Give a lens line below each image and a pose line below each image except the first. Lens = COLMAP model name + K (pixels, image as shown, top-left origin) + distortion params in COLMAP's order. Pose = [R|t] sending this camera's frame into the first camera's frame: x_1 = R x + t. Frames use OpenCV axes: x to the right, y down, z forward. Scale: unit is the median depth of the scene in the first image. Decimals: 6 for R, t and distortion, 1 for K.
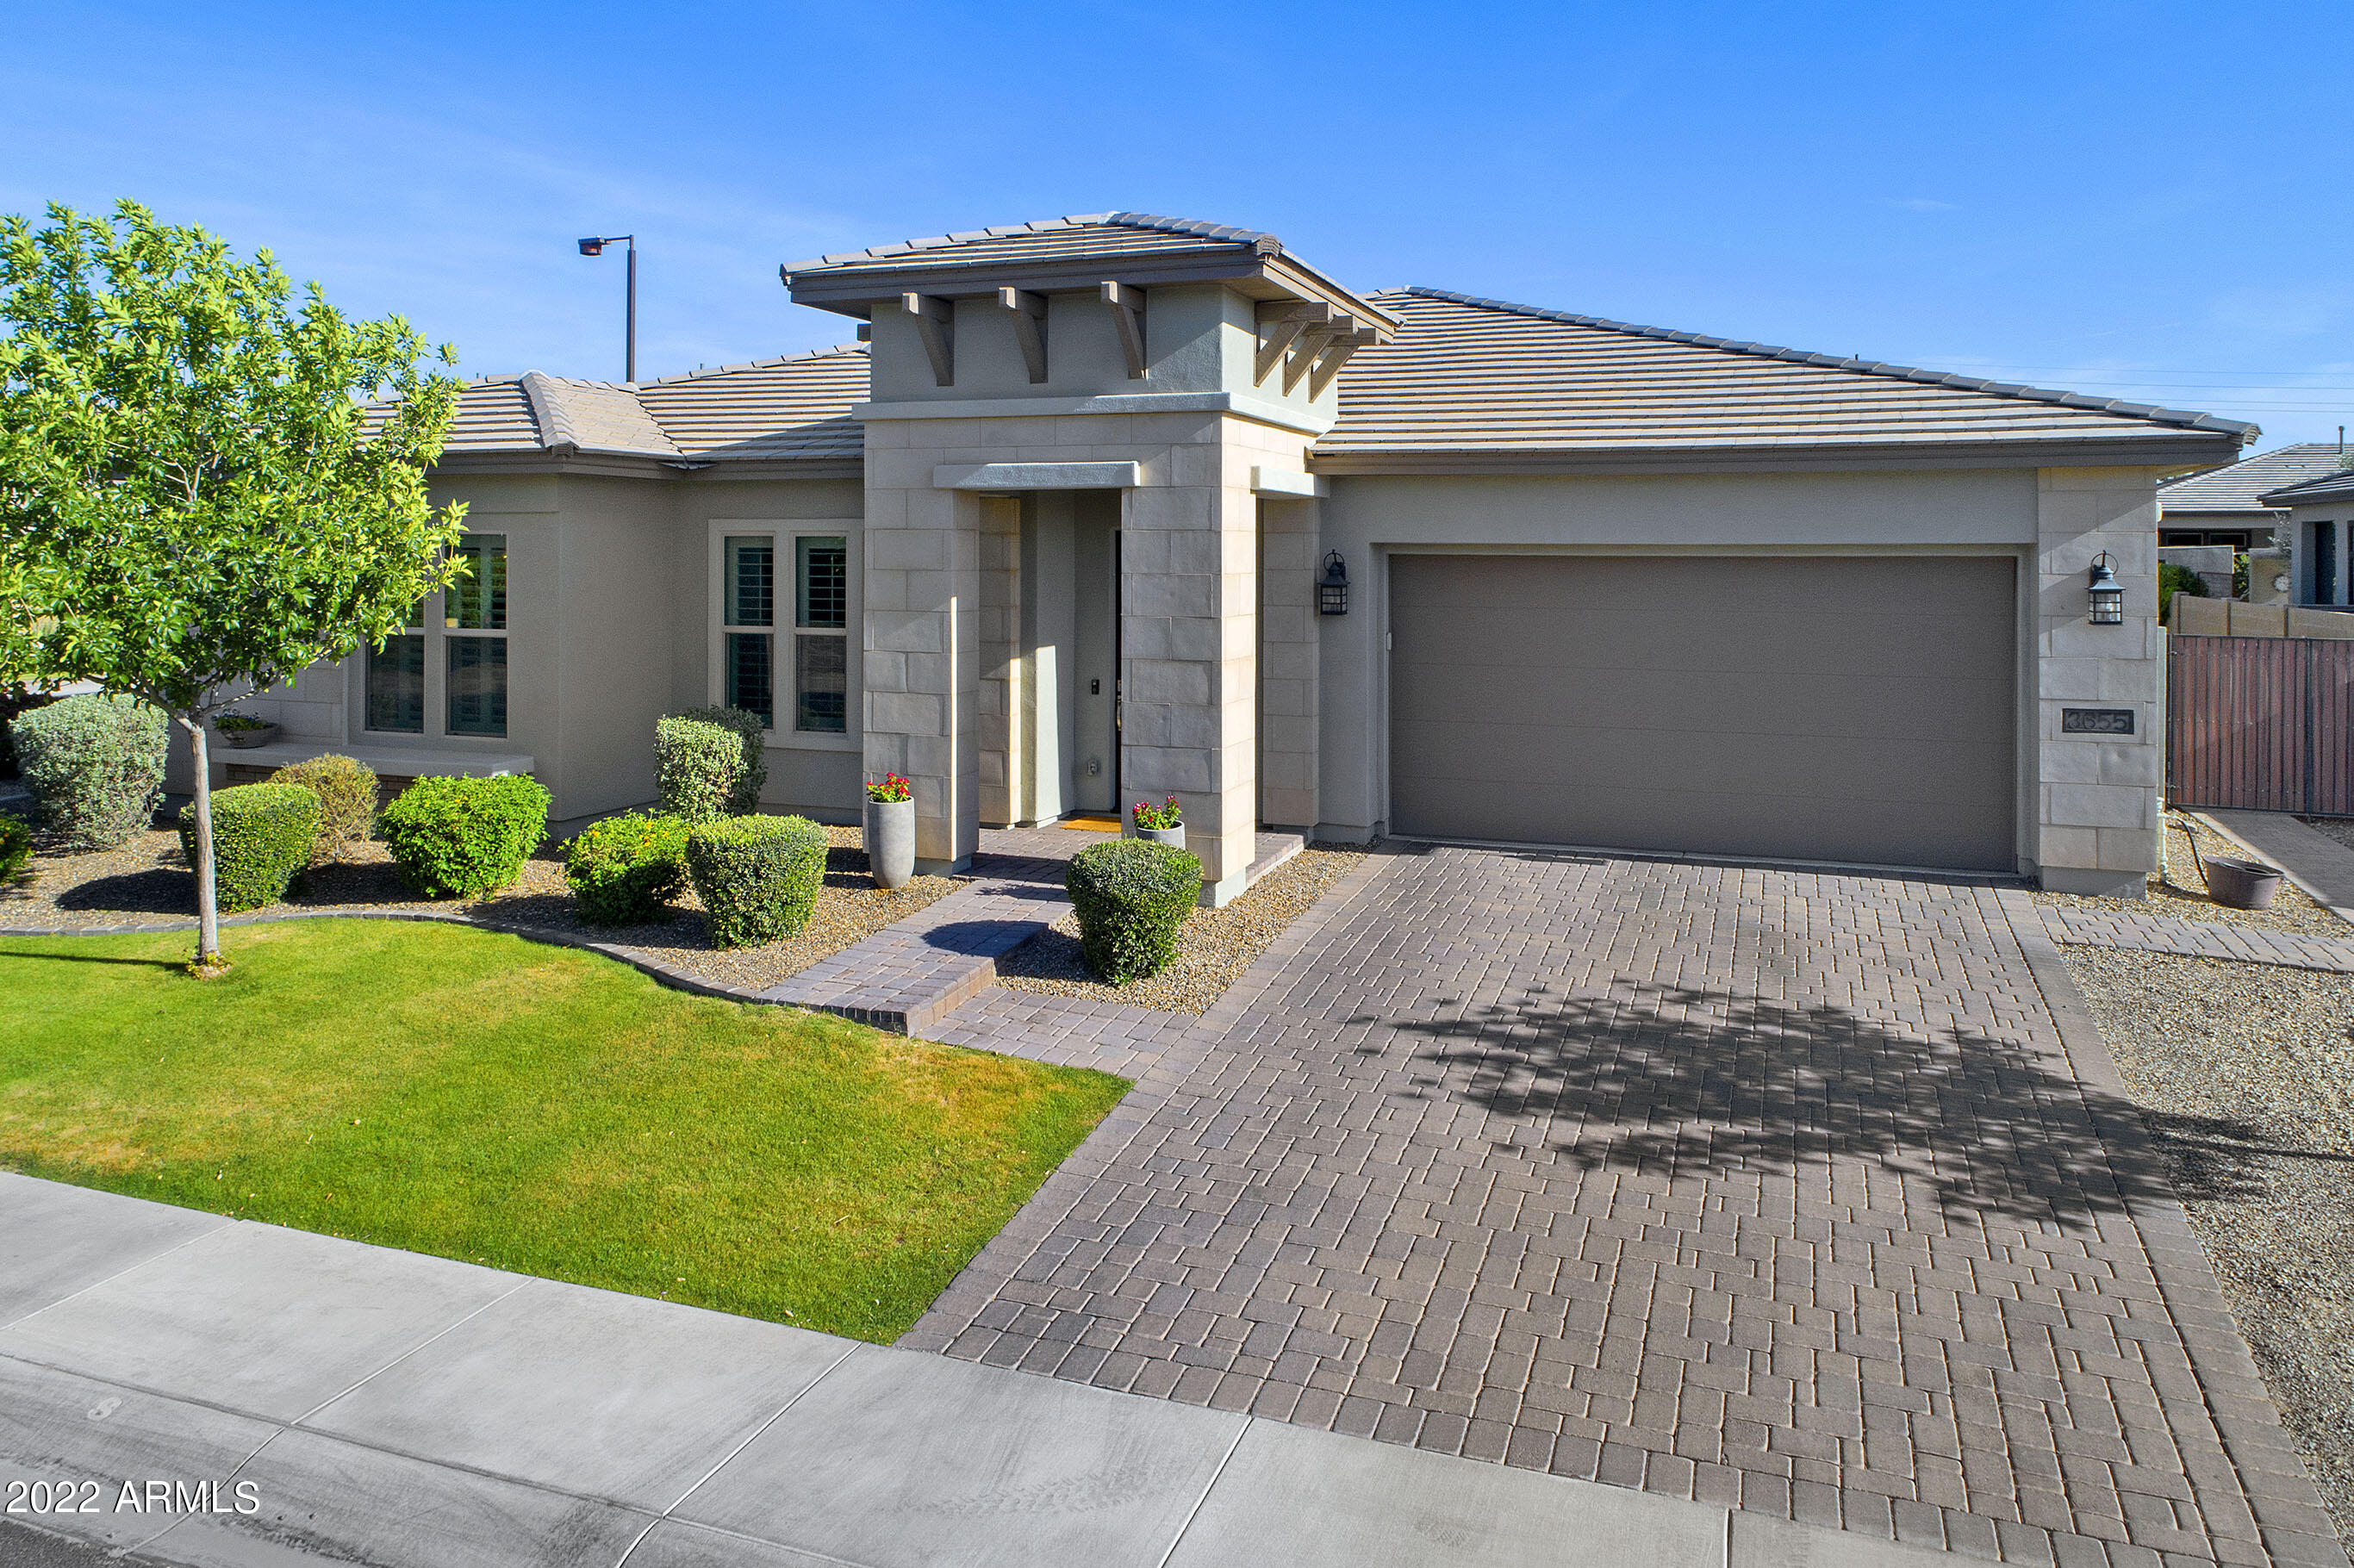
lens RADIAL K [[1638.7, 0, 1178.9], [0, 1638.7, 536.0], [0, 0, 1]] dist [-0.001349, -0.002794]
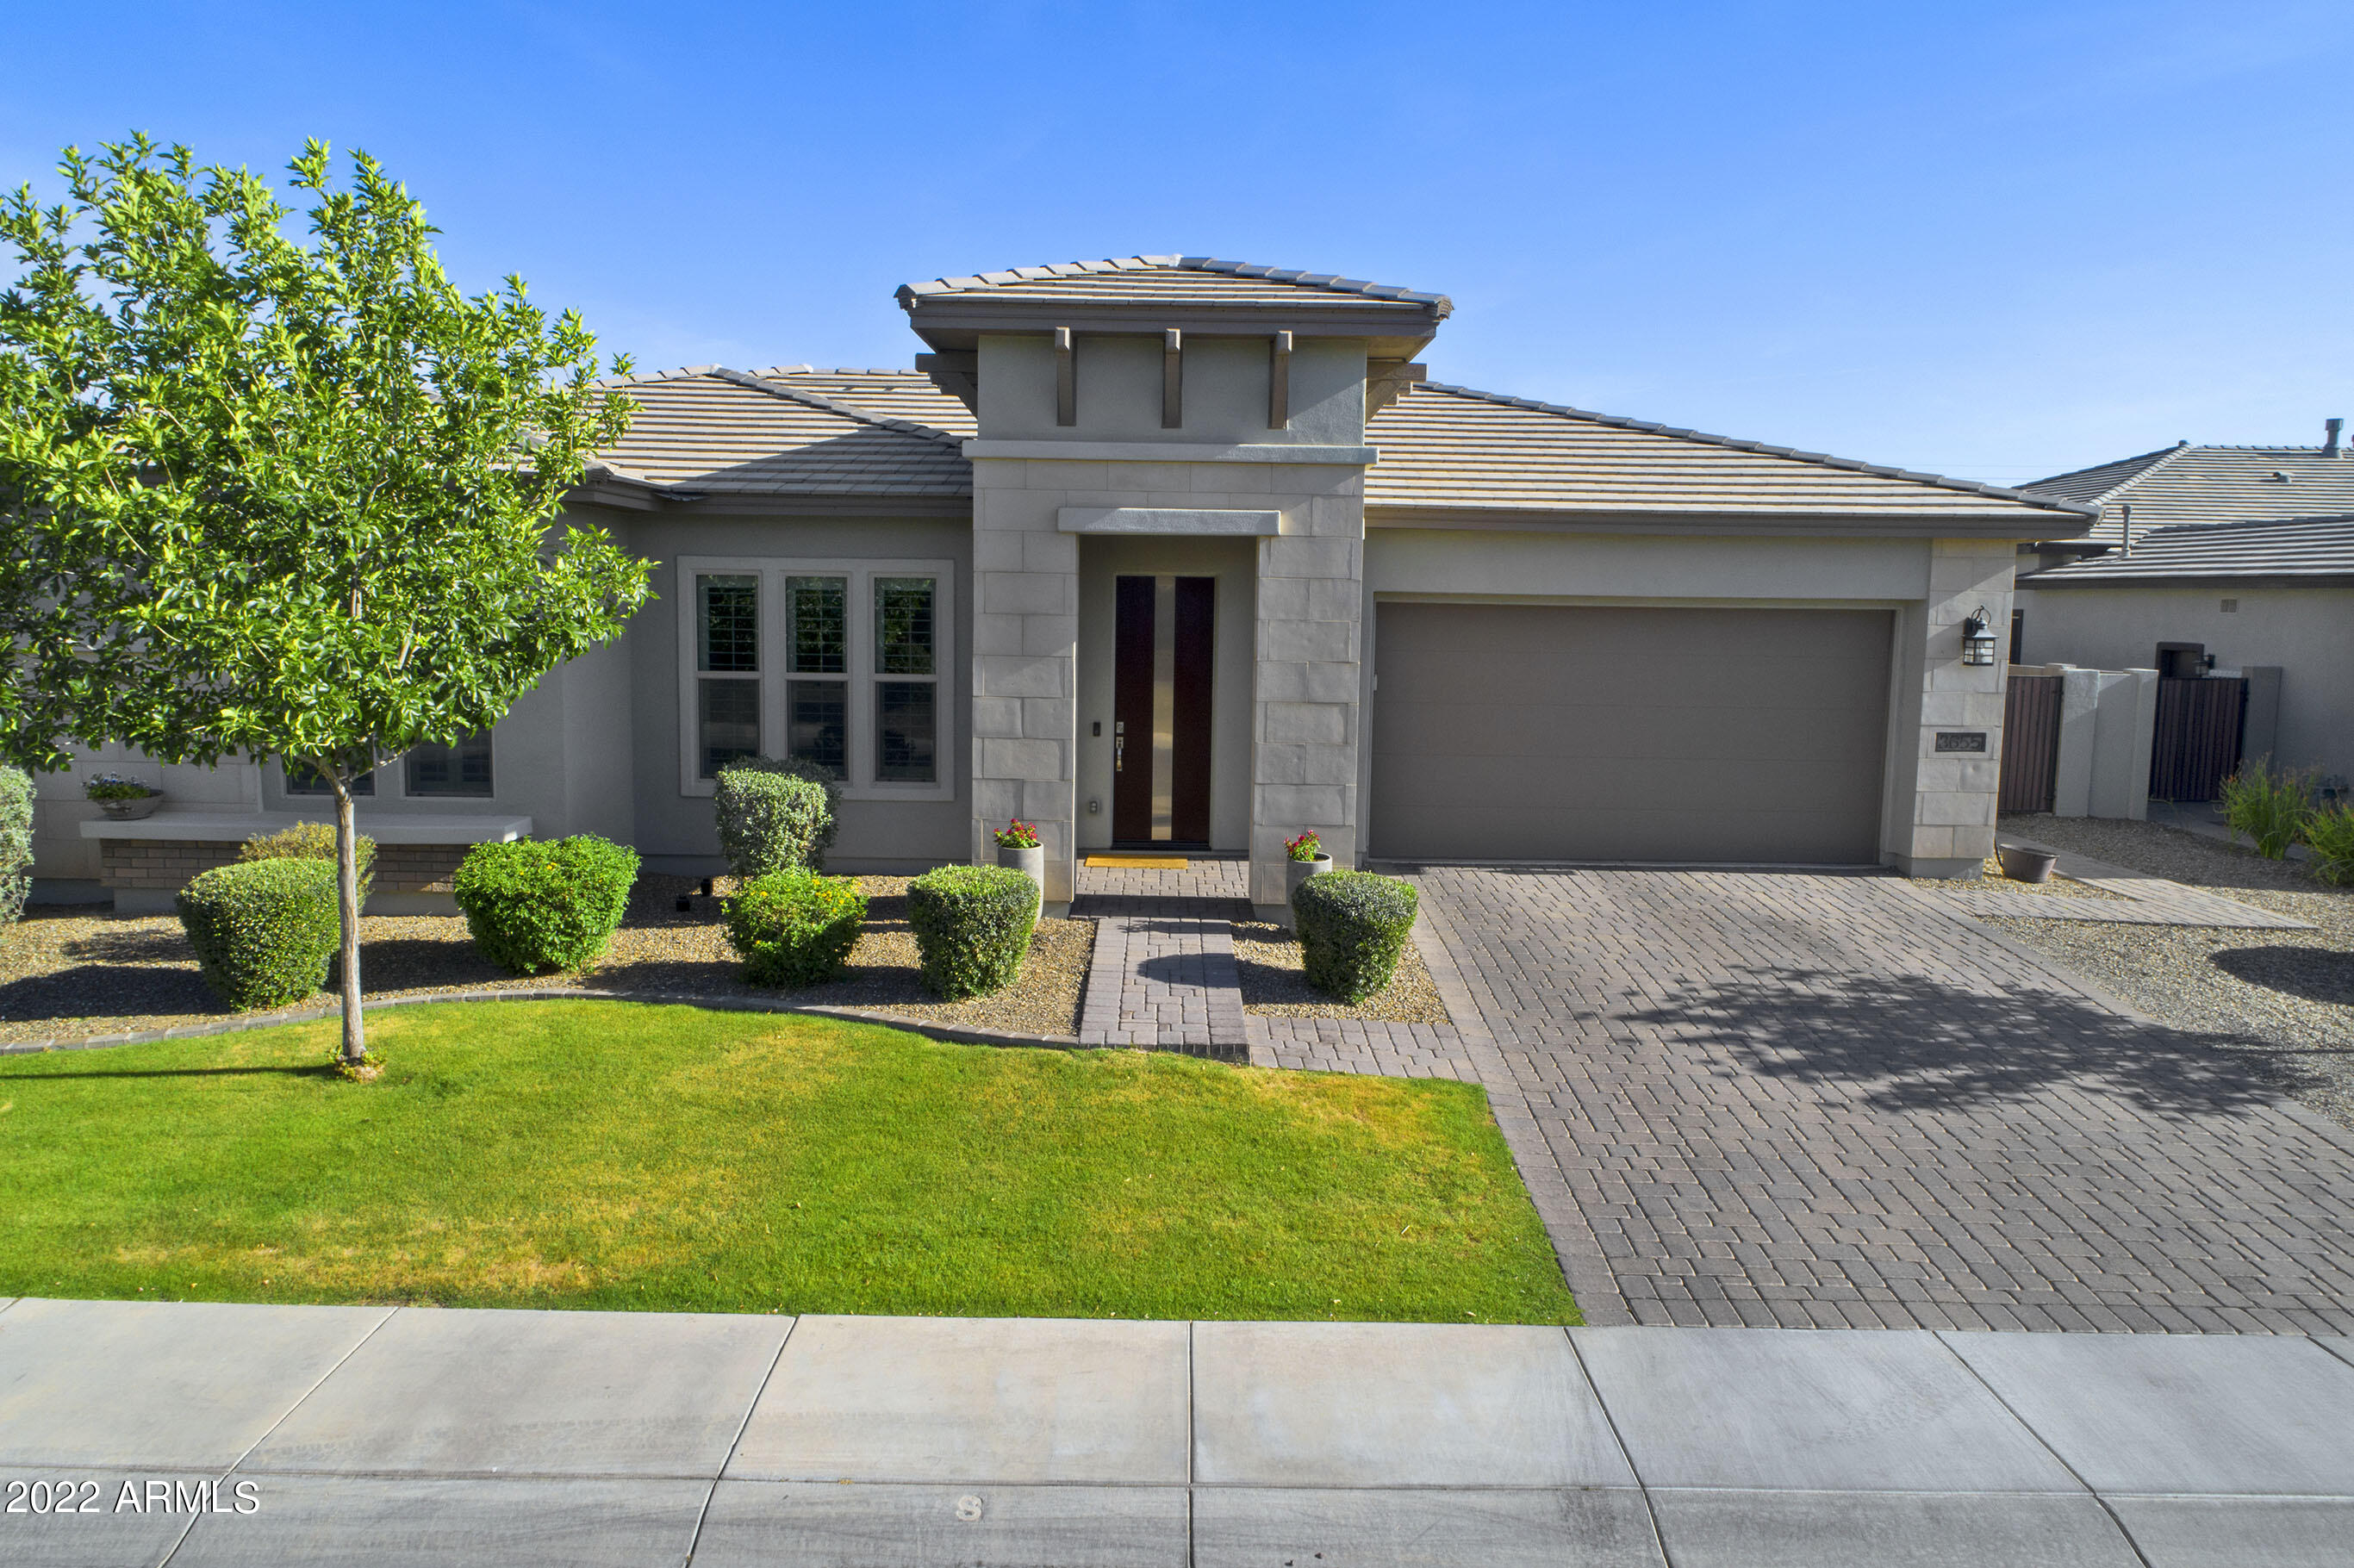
lens RADIAL K [[1573.6, 0, 1176.9], [0, 1573.6, 767.3], [0, 0, 1]] dist [-0.005818, 0.003072]
pose [[0.937701, -0.026147, 0.346458, -0.421063], [-0.015739, 0.992944, 0.117535, -0.000501], [-0.347086, -0.115666, 0.930673, 0.079766]]
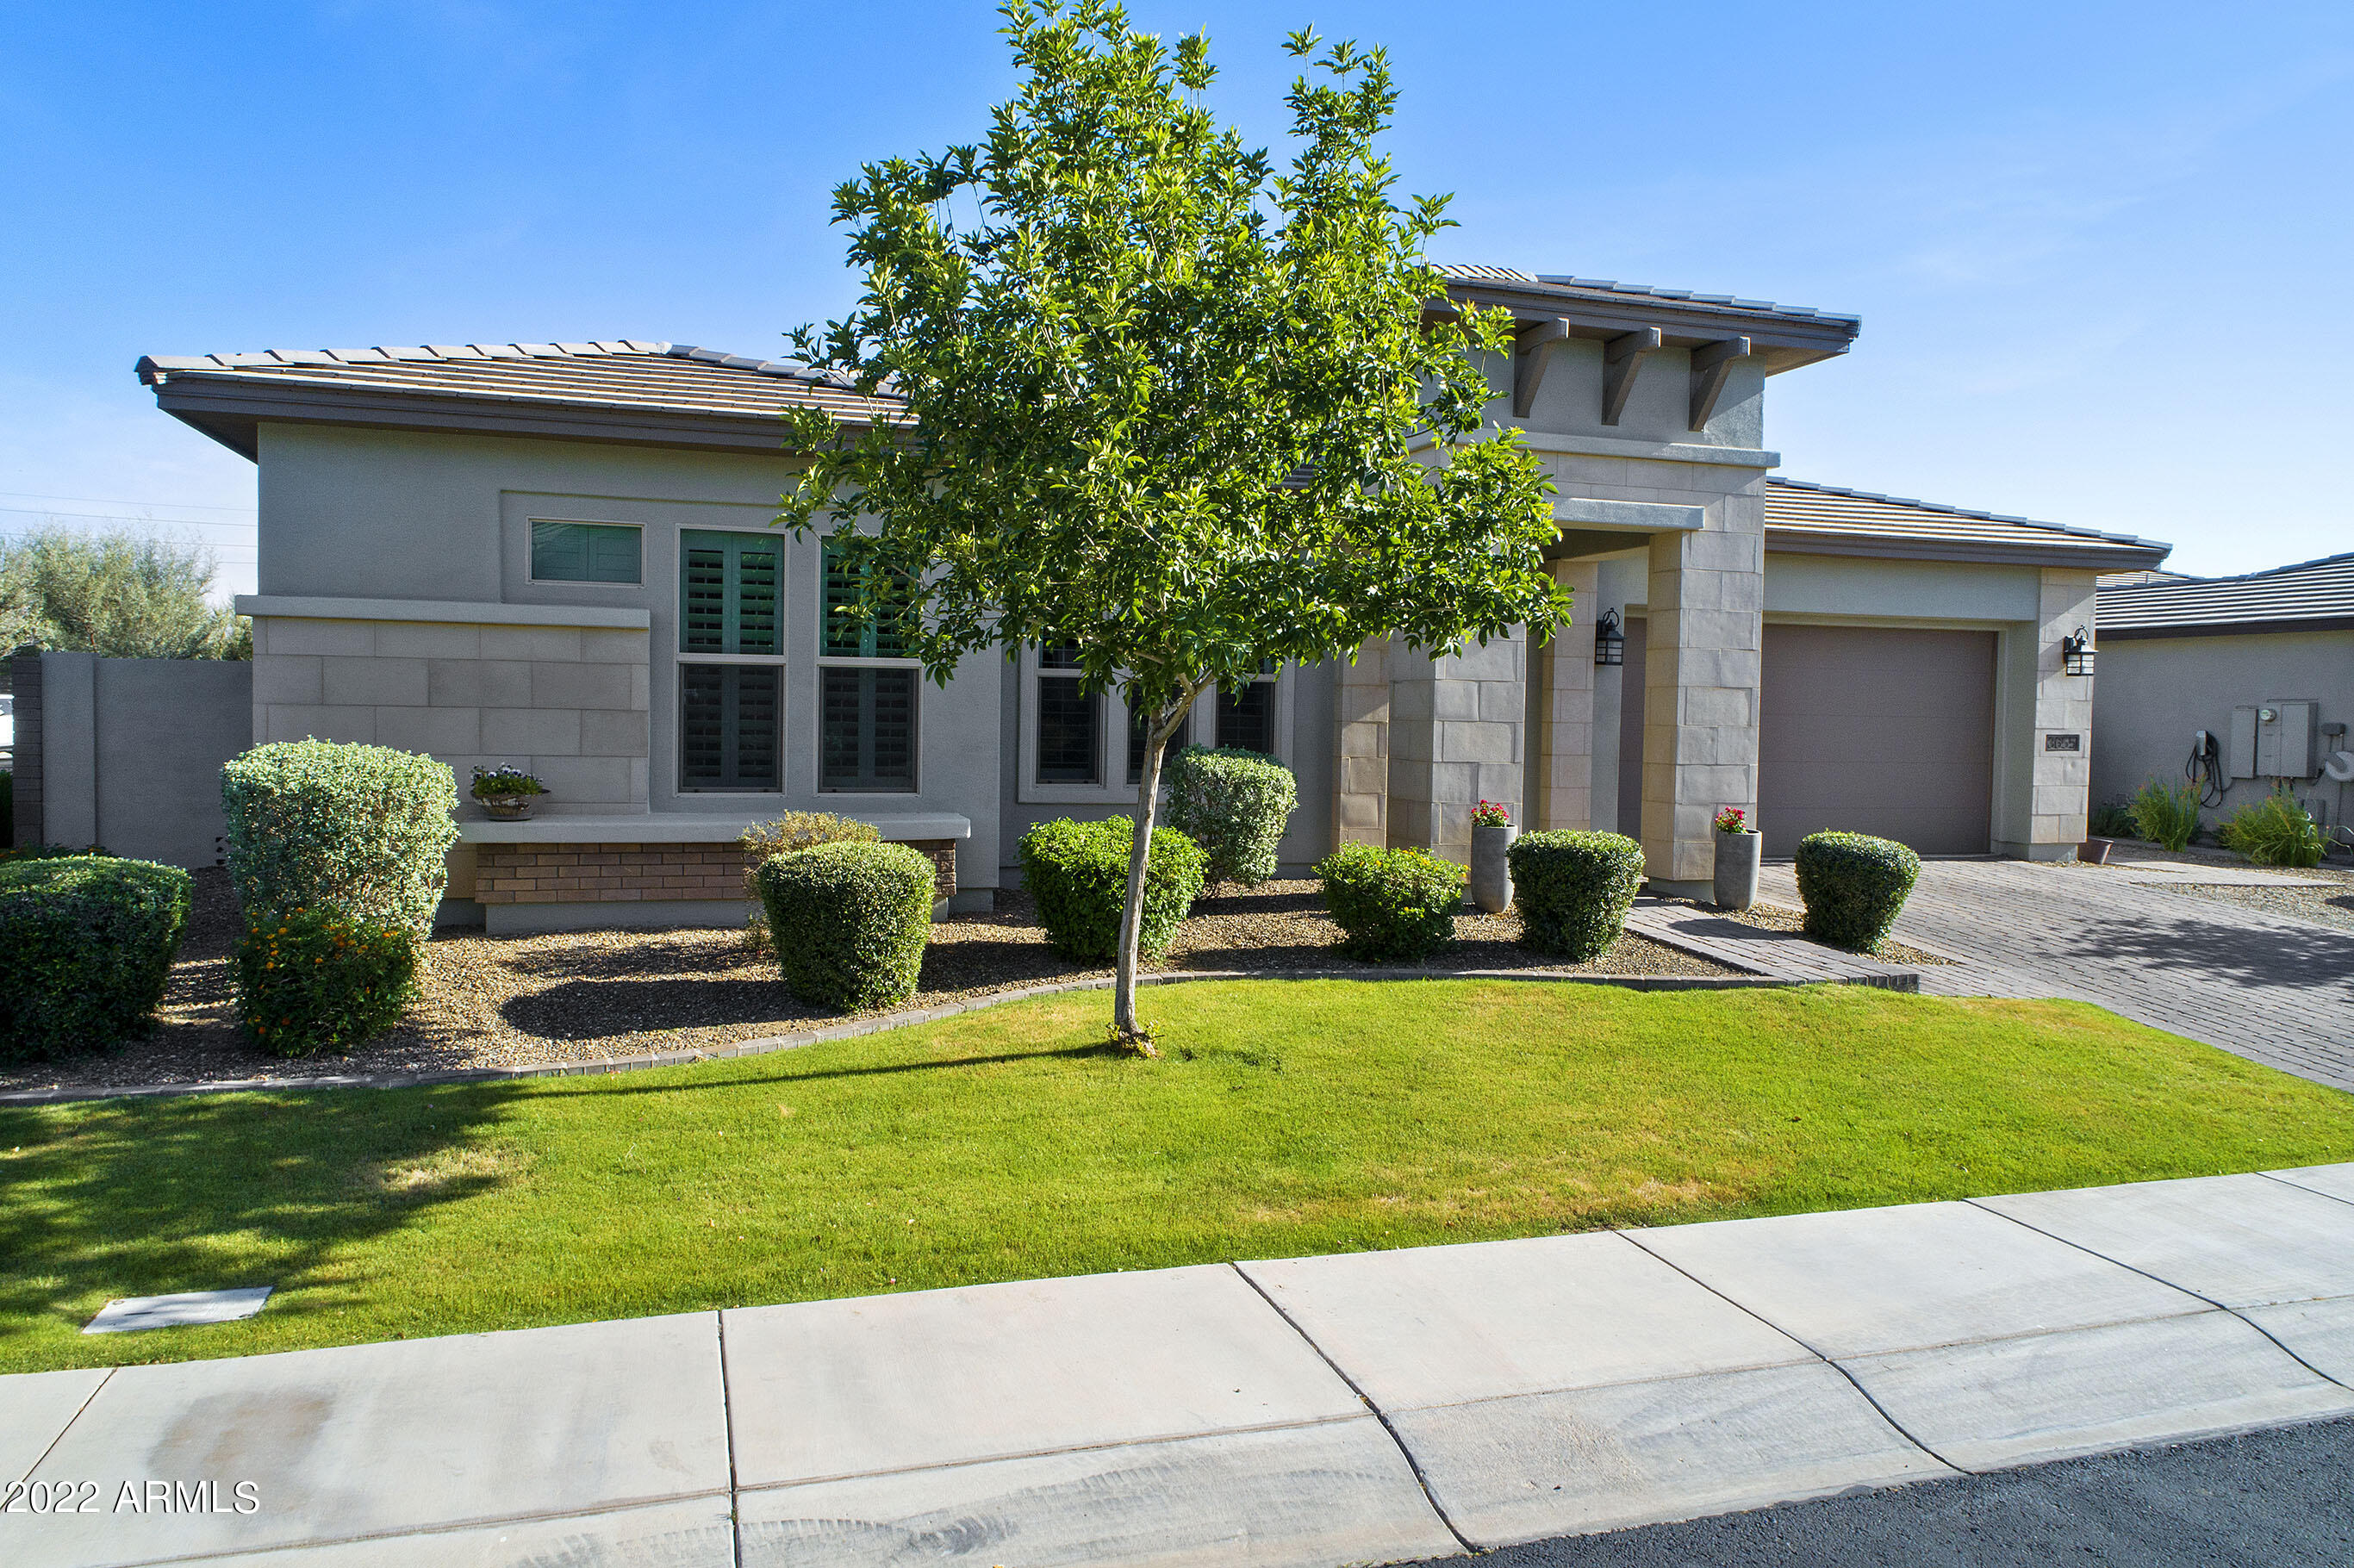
lens RADIAL K [[1573.6, 0, 1176.9], [0, 1573.6, 767.3], [0, 0, 1]] dist [-0.005818, 0.003072]
pose [[0.794886, -0.011778, 0.606645, -0.923115], [-0.019497, 0.998799, 0.044938, 0.086435], [-0.606446, -0.047548, 0.793702, 0.356077]]
